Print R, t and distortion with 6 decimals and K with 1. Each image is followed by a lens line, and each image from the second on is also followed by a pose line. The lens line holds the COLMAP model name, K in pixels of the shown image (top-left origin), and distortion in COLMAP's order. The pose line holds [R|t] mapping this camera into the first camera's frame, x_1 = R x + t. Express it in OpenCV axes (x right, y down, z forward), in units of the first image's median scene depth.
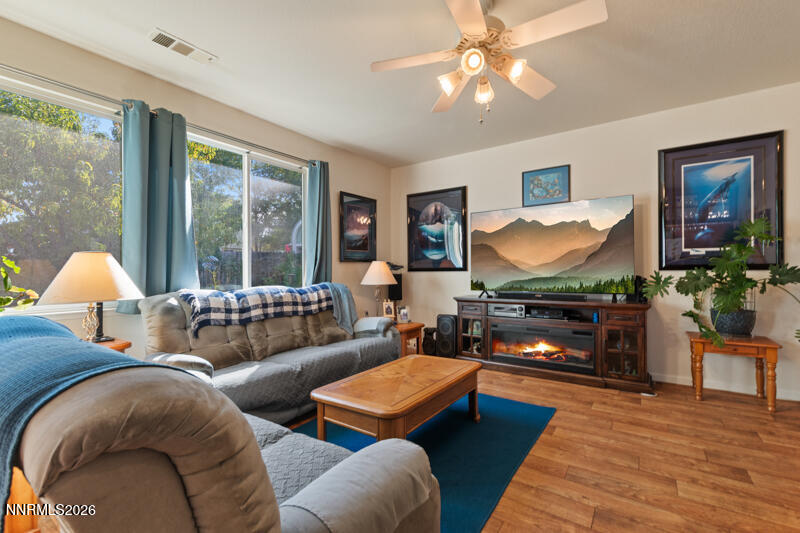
lens RADIAL K [[350.5, 0, 400.0], [0, 350.5, 266.5], [0, 0, 1]] dist [0.001529, 0.000160]
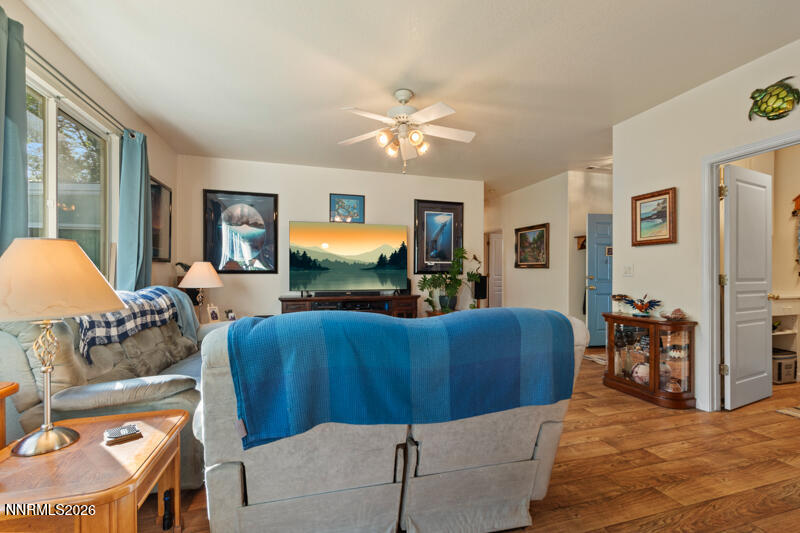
lens RADIAL K [[353.2, 0, 400.0], [0, 353.2, 266.5], [0, 0, 1]] dist [0.000996, -0.000067]
pose [[0.623492, 0.024750, 0.781438, -0.586472], [-0.015947, 0.999693, -0.018939, 0.007857], [-0.781667, -0.000653, 0.623695, 0.048436]]
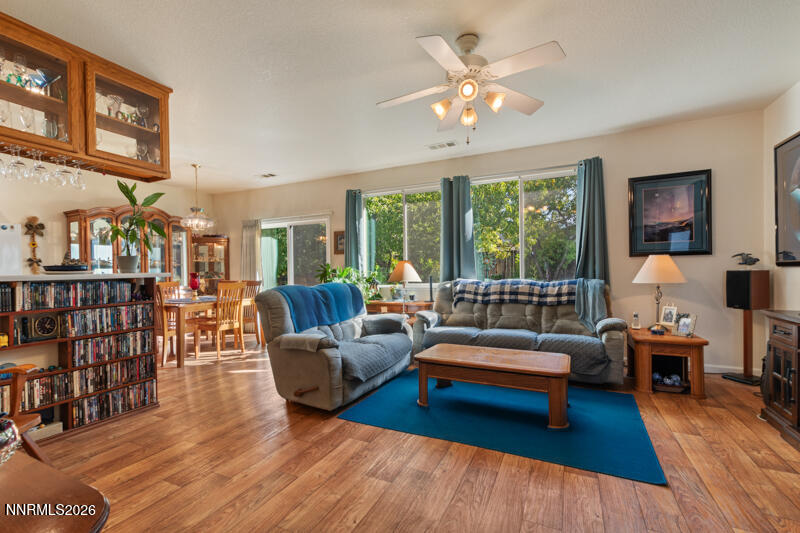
lens RADIAL K [[350.5, 0, 400.0], [0, 350.5, 266.5], [0, 0, 1]] dist [0.001529, 0.000160]
pose [[0.157049, -0.004097, -0.987582, 0.840500], [0.019813, 0.999803, -0.000997, 0.000972], [0.987392, -0.019411, 0.157099, 0.363032]]
